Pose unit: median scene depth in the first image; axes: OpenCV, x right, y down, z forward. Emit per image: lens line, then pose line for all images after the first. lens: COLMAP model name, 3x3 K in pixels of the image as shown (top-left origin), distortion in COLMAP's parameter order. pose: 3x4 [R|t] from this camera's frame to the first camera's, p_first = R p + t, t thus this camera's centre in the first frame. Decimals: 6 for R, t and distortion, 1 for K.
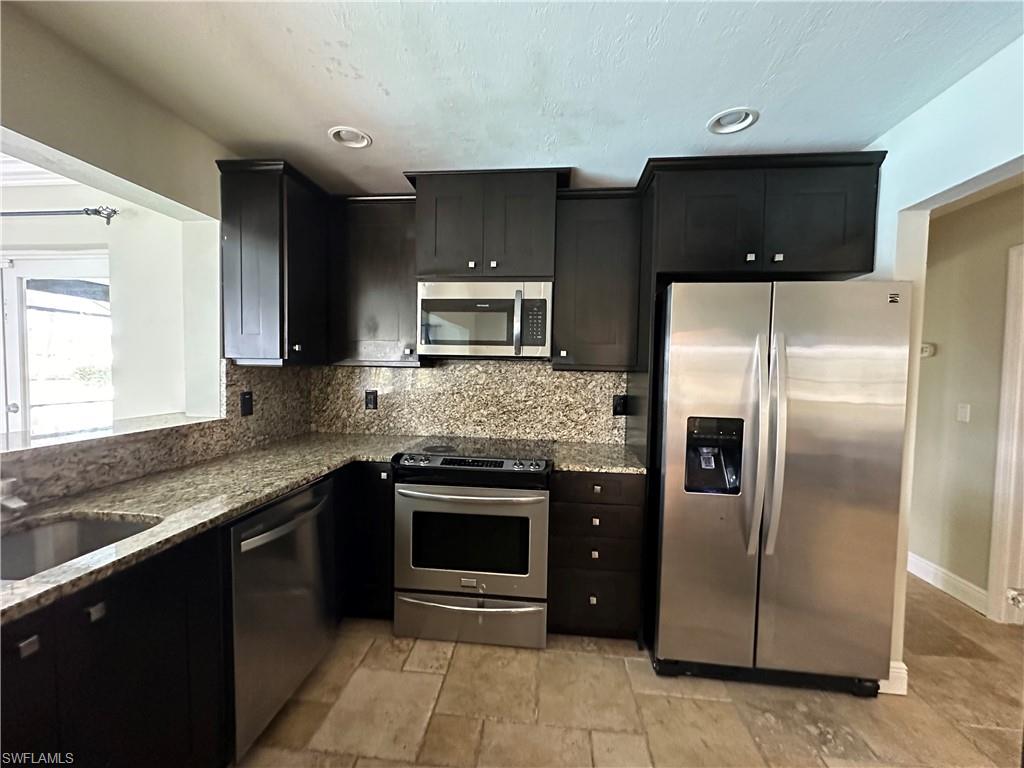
lens RADIAL K [[403.8, 0, 510.0], [0, 403.8, 383.1], [0, 0, 1]] dist [-0.000435, 0.001103]
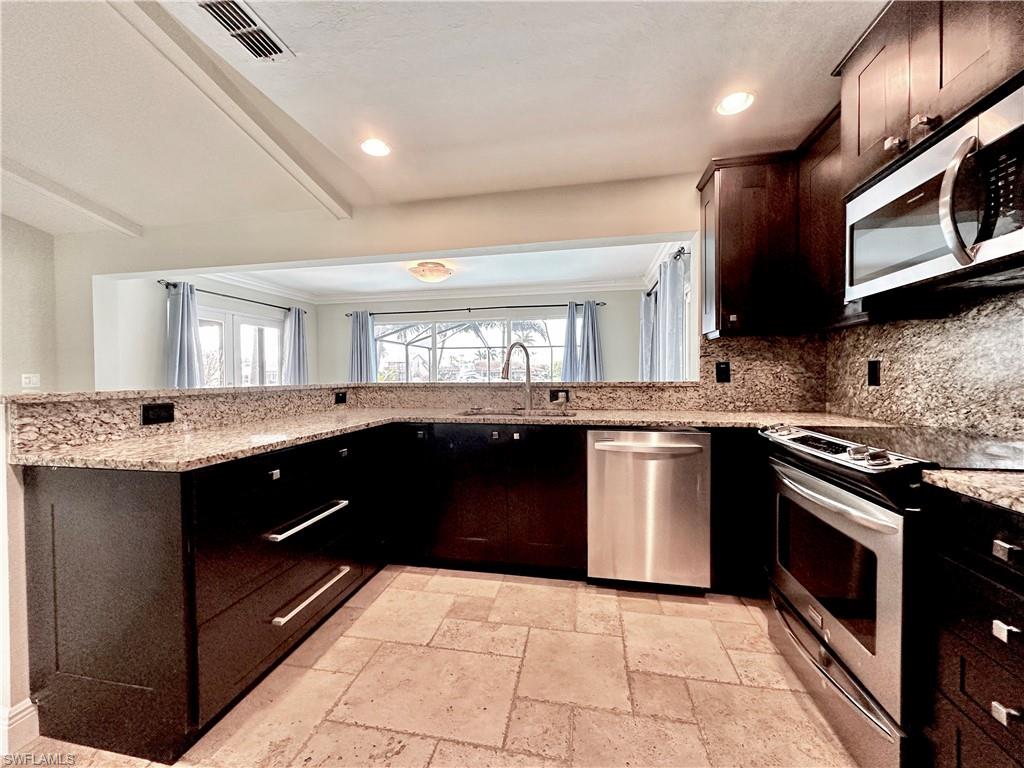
lens RADIAL K [[403.8, 0, 510.0], [0, 403.8, 383.1], [0, 0, 1]] dist [-0.000435, 0.001103]
pose [[-0.077382, 0.002316, -0.996999, 0.577012], [-0.034972, 0.999376, 0.005036, 0.098995], [0.996388, 0.035257, -0.077253, 0.470393]]
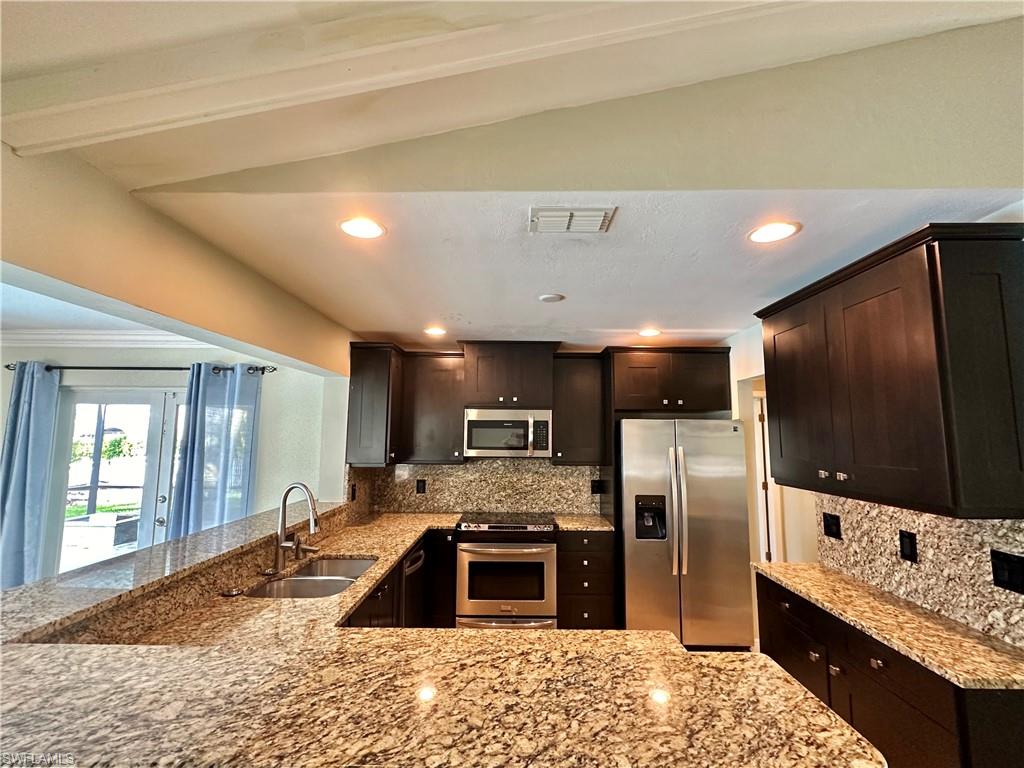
lens RADIAL K [[450.9, 0, 508.6], [0, 450.9, 386.4], [0, 0, 1]] dist [-0.000334, -0.000063]
pose [[0.995375, -0.001557, 0.096052, -0.237899], [0.015726, 0.989021, -0.146935, -0.083135], [-0.094769, 0.147766, 0.984472, -0.760624]]
